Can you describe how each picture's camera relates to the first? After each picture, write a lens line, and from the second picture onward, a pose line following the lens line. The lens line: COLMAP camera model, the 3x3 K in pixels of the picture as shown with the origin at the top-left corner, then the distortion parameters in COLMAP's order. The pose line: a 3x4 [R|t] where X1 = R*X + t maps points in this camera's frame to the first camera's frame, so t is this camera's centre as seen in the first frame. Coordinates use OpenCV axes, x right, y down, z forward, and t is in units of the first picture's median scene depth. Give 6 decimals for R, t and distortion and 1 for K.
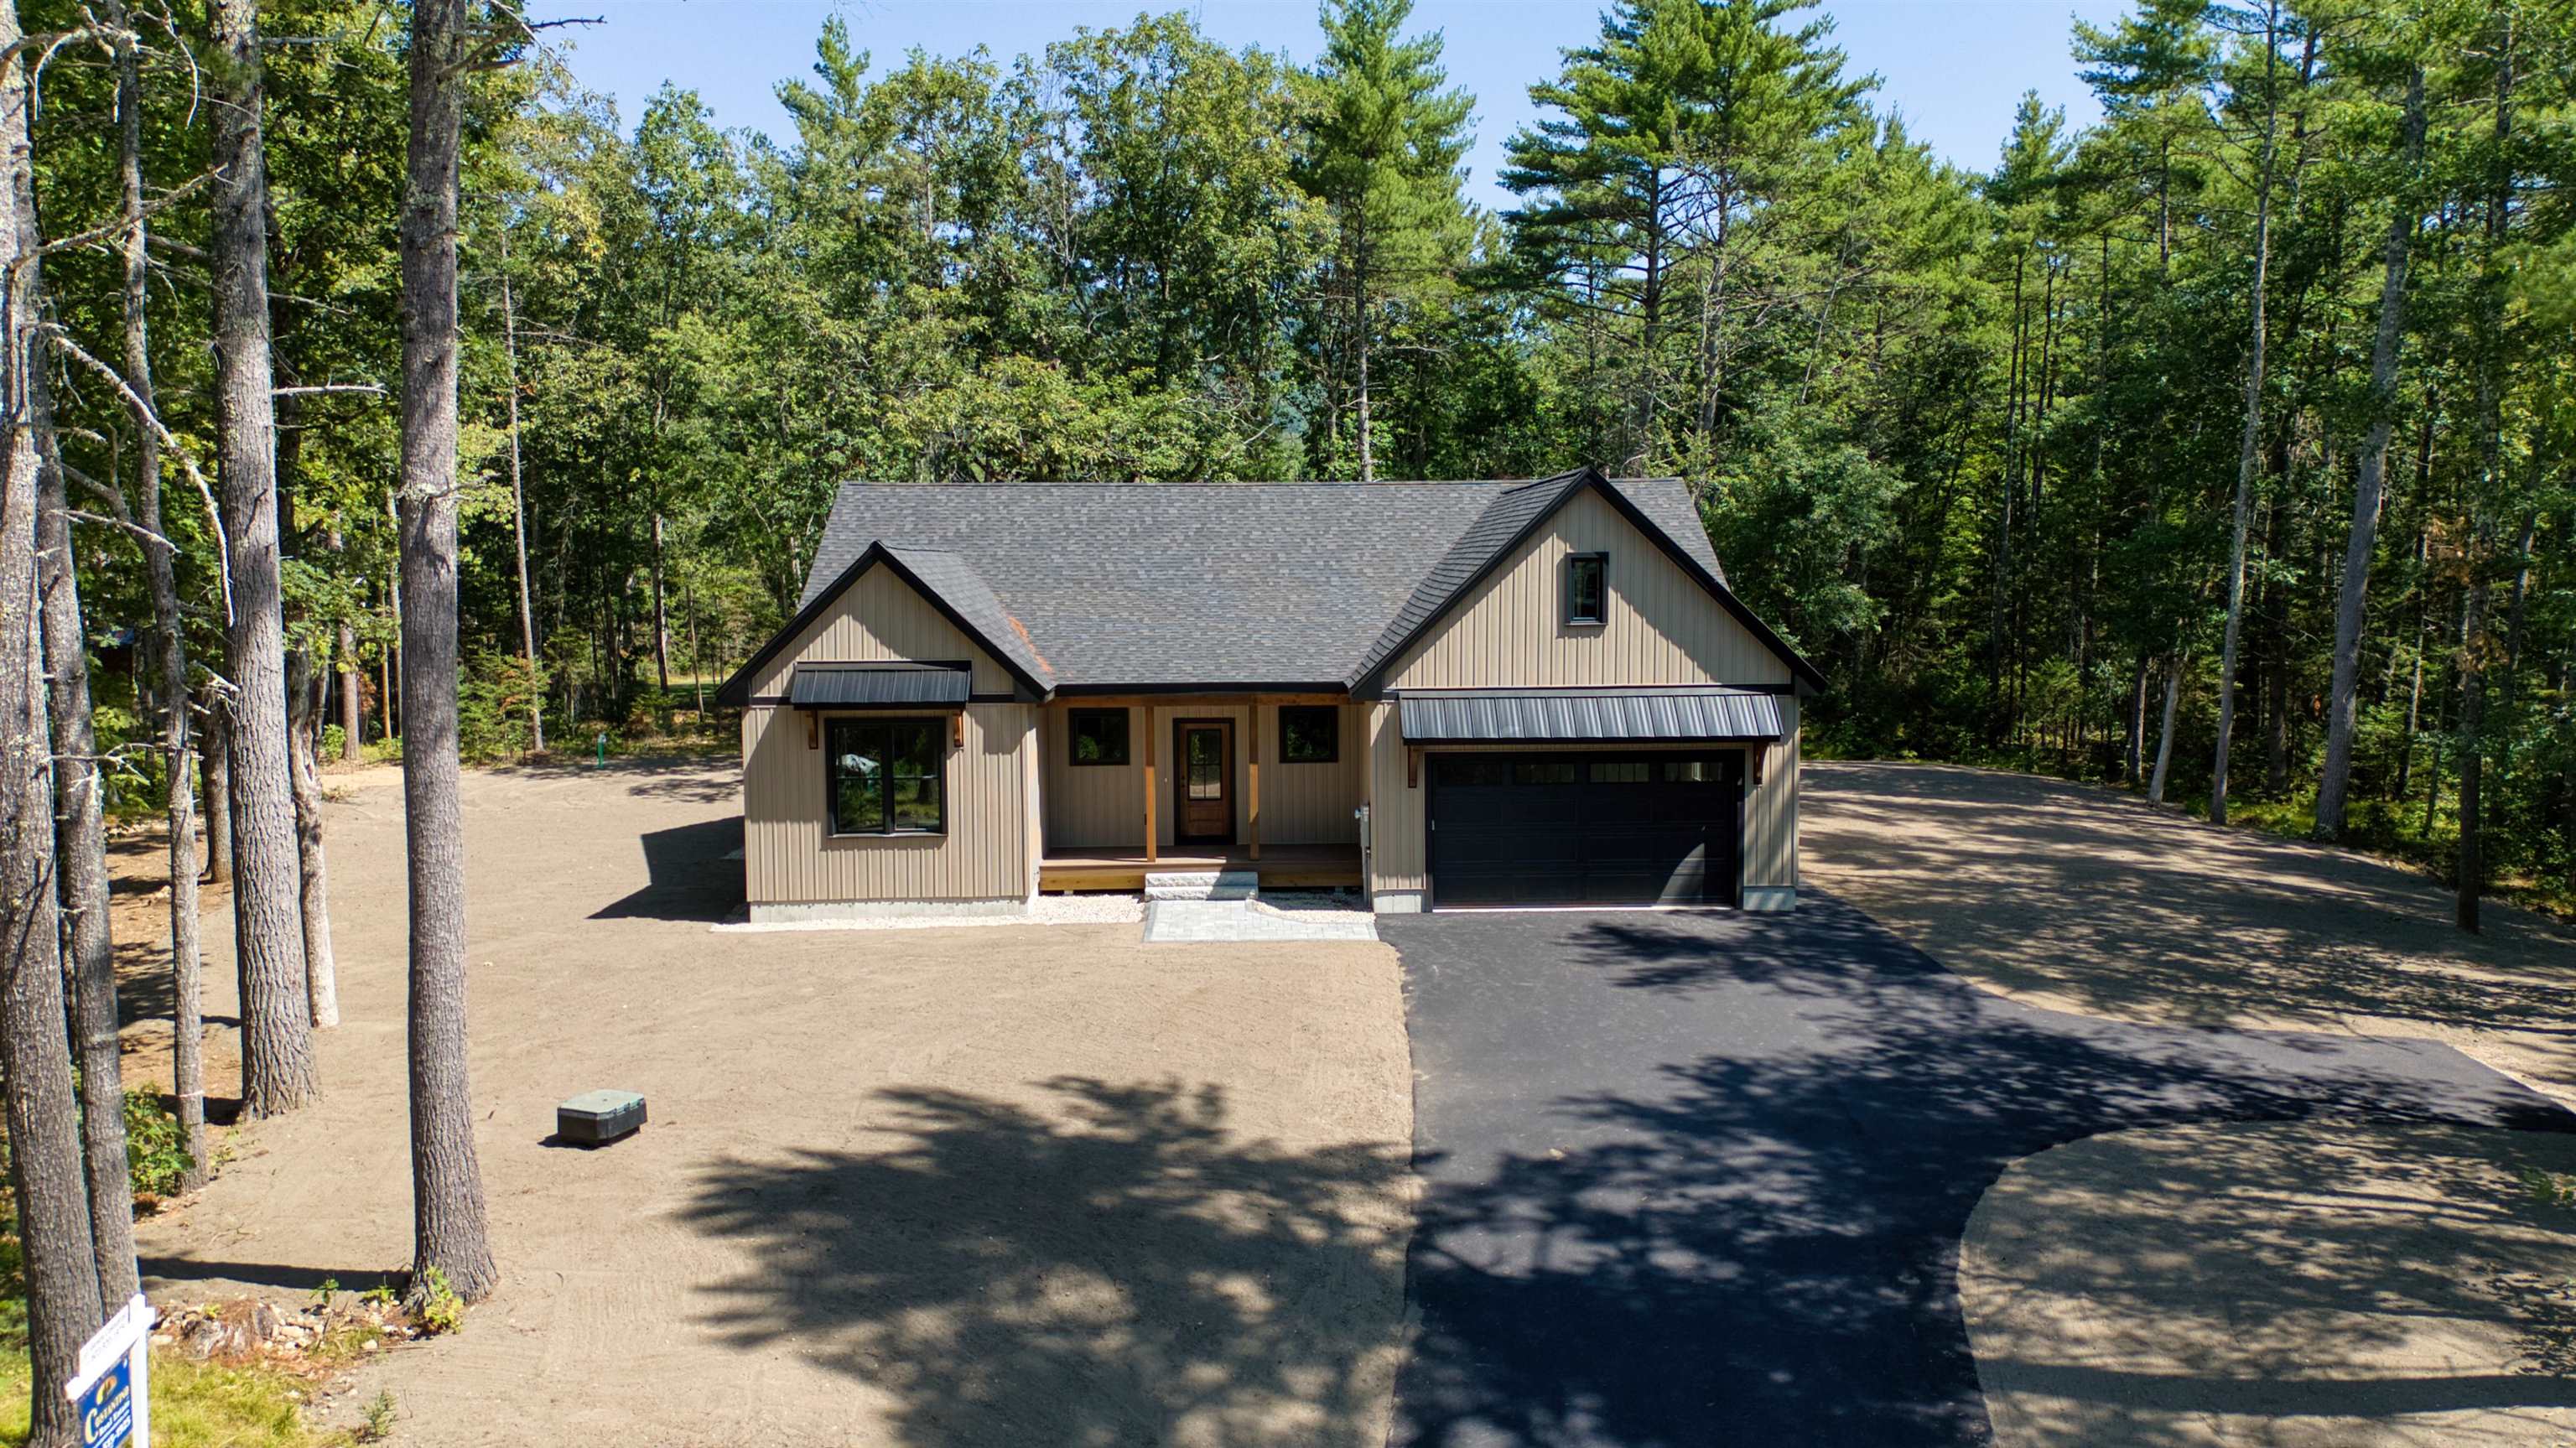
lens RADIAL K [[1952.1, 0, 1302.6], [0, 1952.1, 719.8], [0, 0, 1]] dist [0.072495, -0.035348]
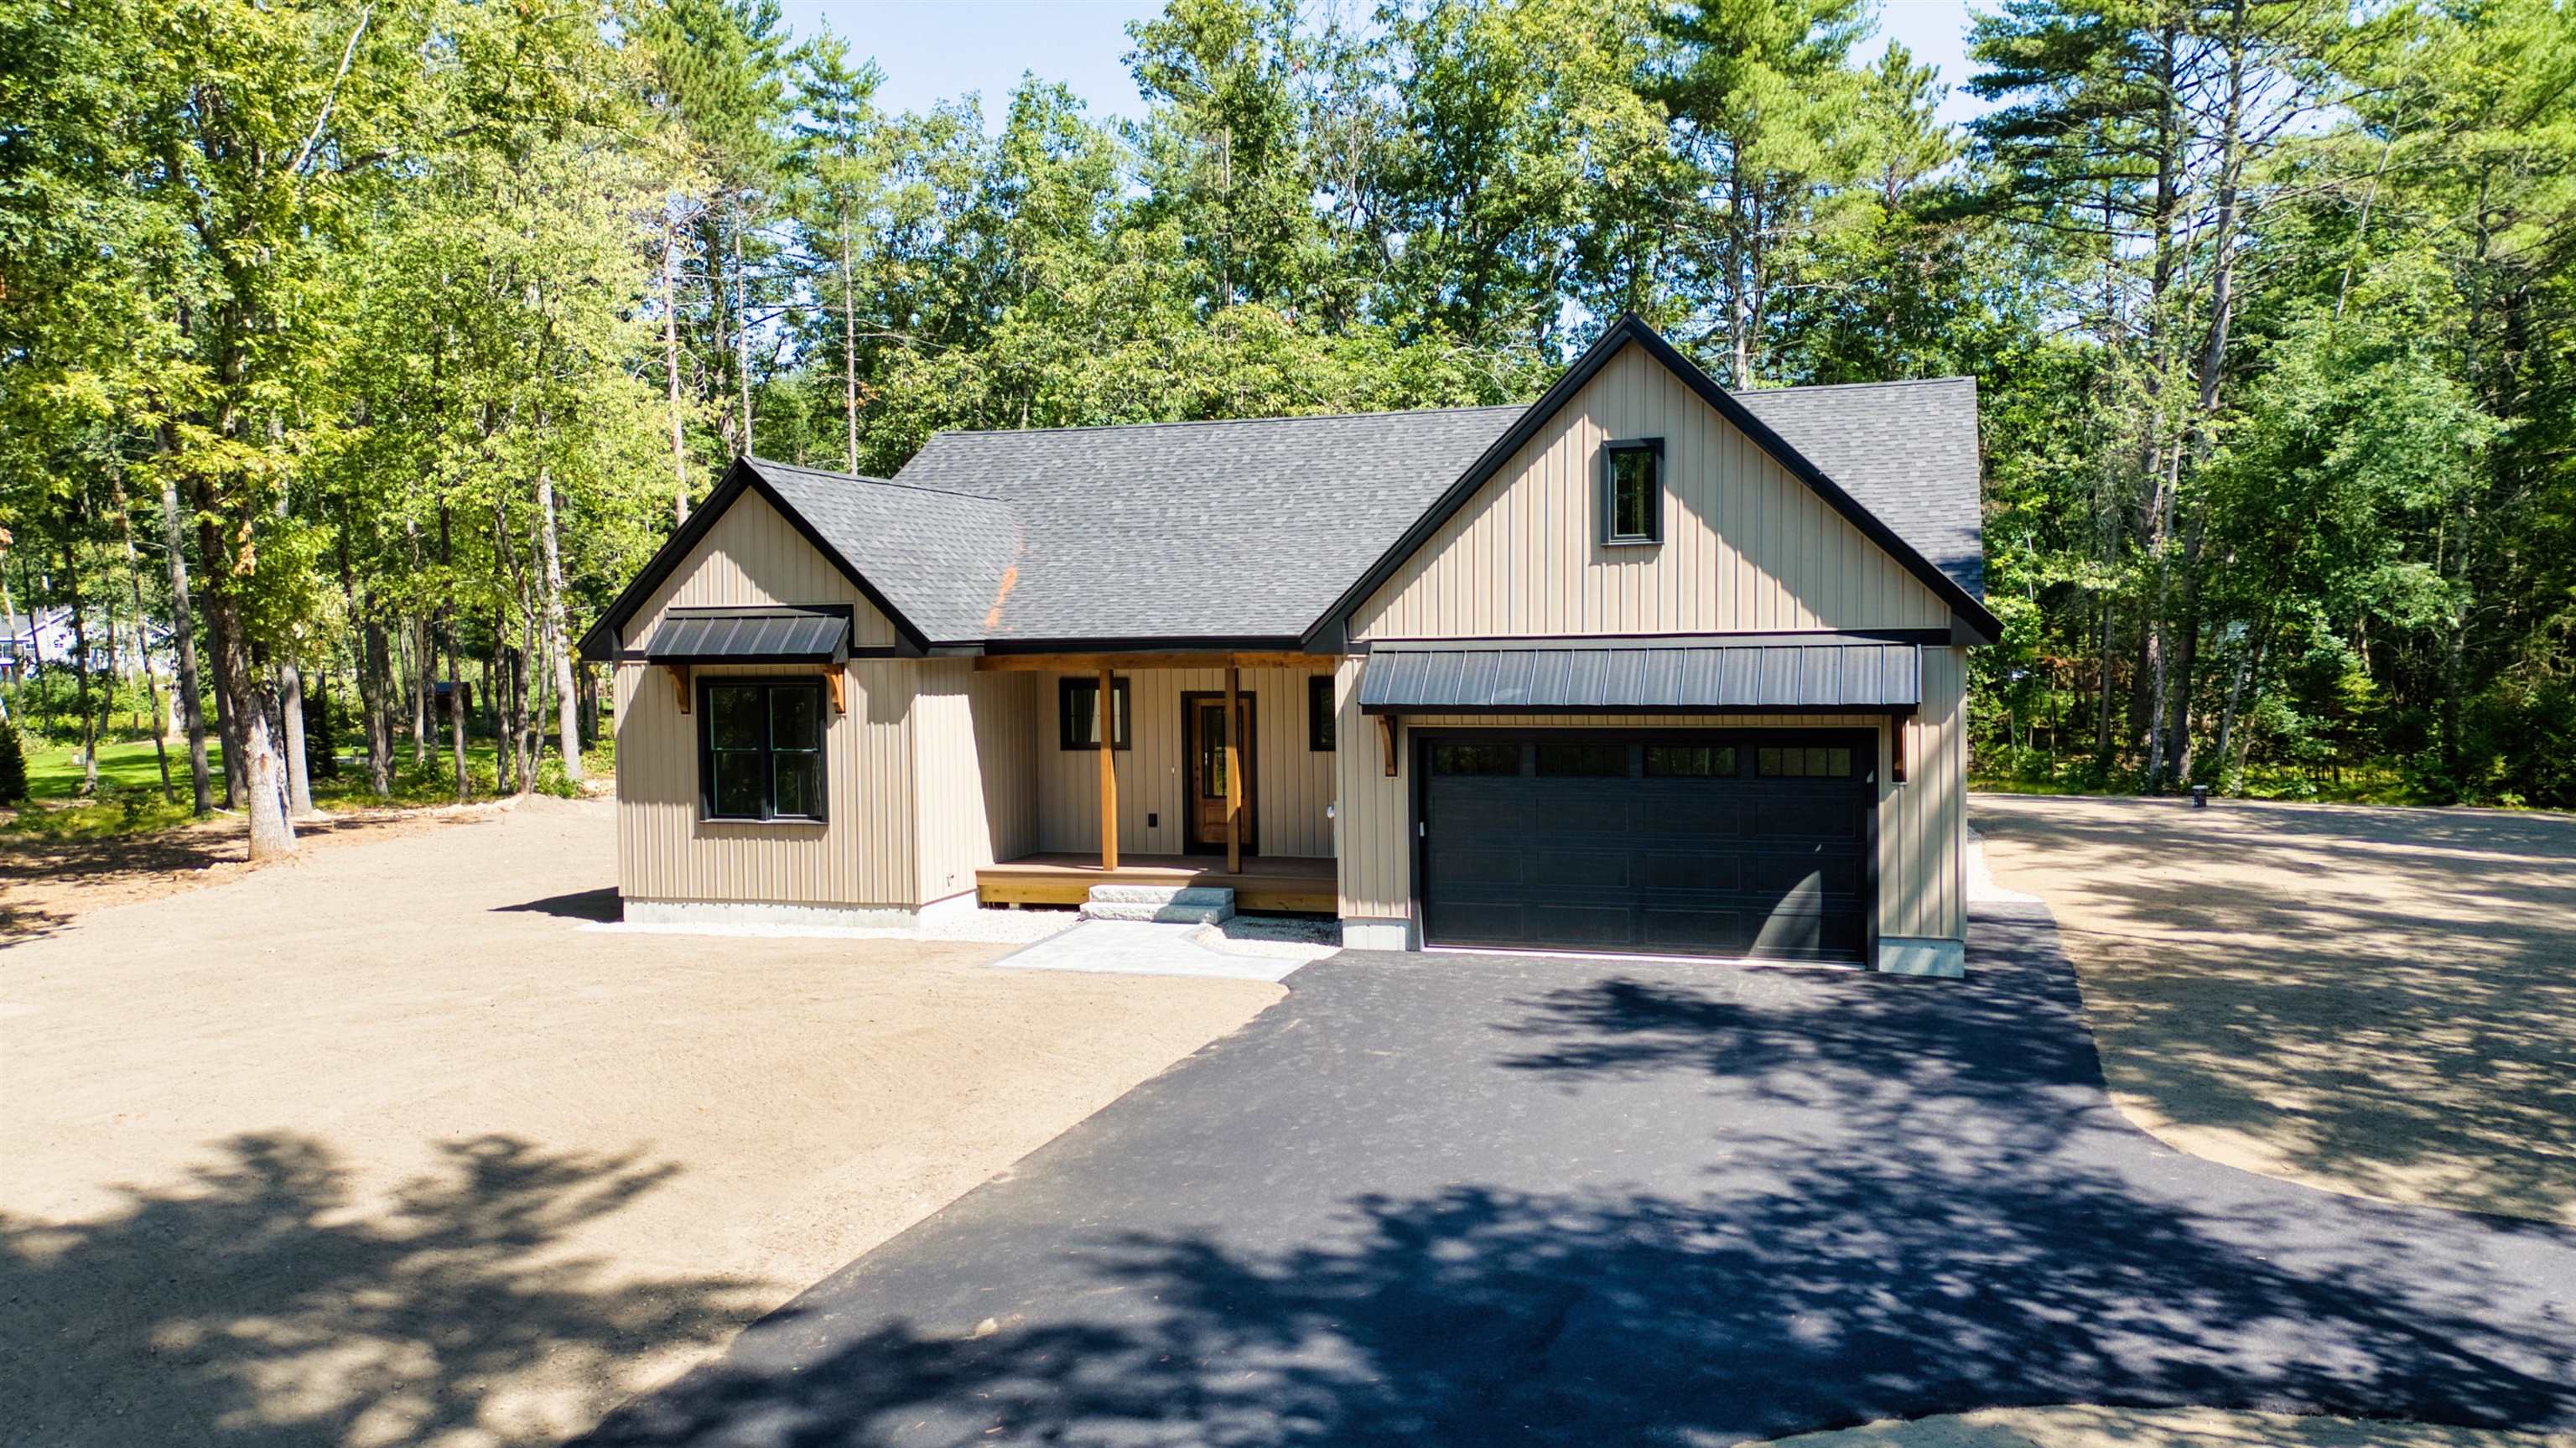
lens RADIAL K [[1952.1, 0, 1308.4], [0, 1952.1, 727.8], [0, 0, 1]] dist [0.072495, -0.035348]
pose [[0.938995, 0.009656, -0.343795, 0.277199], [-0.019457, 0.999496, -0.025070, 0.035807], [0.343380, 0.030230, 0.938710, 0.313284]]
